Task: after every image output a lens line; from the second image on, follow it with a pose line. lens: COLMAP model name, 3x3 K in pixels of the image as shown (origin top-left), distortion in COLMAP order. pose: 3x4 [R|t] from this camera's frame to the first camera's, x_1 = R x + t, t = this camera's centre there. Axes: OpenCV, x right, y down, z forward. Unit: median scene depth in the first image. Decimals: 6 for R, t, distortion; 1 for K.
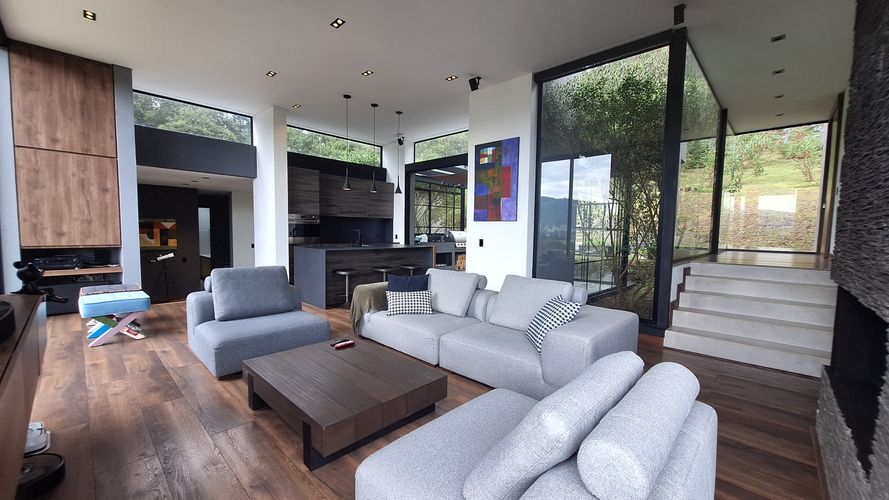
lens RADIAL K [[350.2, 0, 448.8], [0, 350.2, 253.7], [0, 0, 1]] dist [-0.002156, -0.000114]
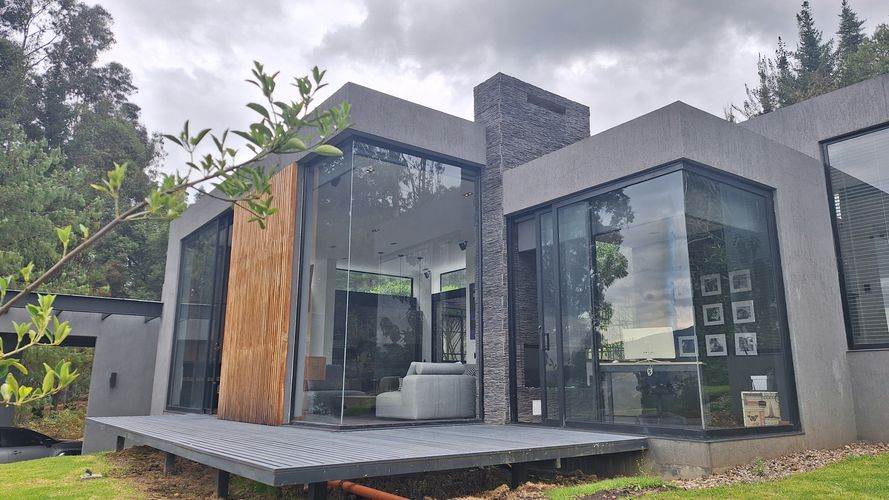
lens RADIAL K [[616.6, 0, 444.5], [0, 616.6, 250.0], [0, 0, 1]] dist [-0.002040, -0.000539]
pose [[0.983345, -0.057227, -0.172504, 0.387227], [0.006647, 0.959824, -0.280525, 0.233788], [0.181627, 0.274707, 0.944218, -1.295068]]
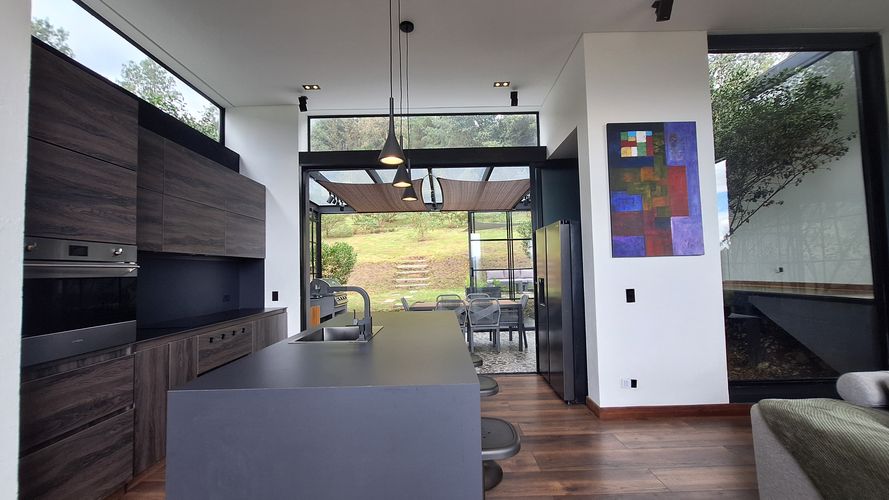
lens RADIAL K [[350.2, 0, 448.8], [0, 350.2, 253.7], [0, 0, 1]] dist [-0.002156, -0.000114]
pose [[0.717079, -0.005653, 0.696969, -0.497671], [0.084511, 0.993294, -0.078893, -0.077081], [-0.691849, 0.115475, 0.712749, 0.790738]]
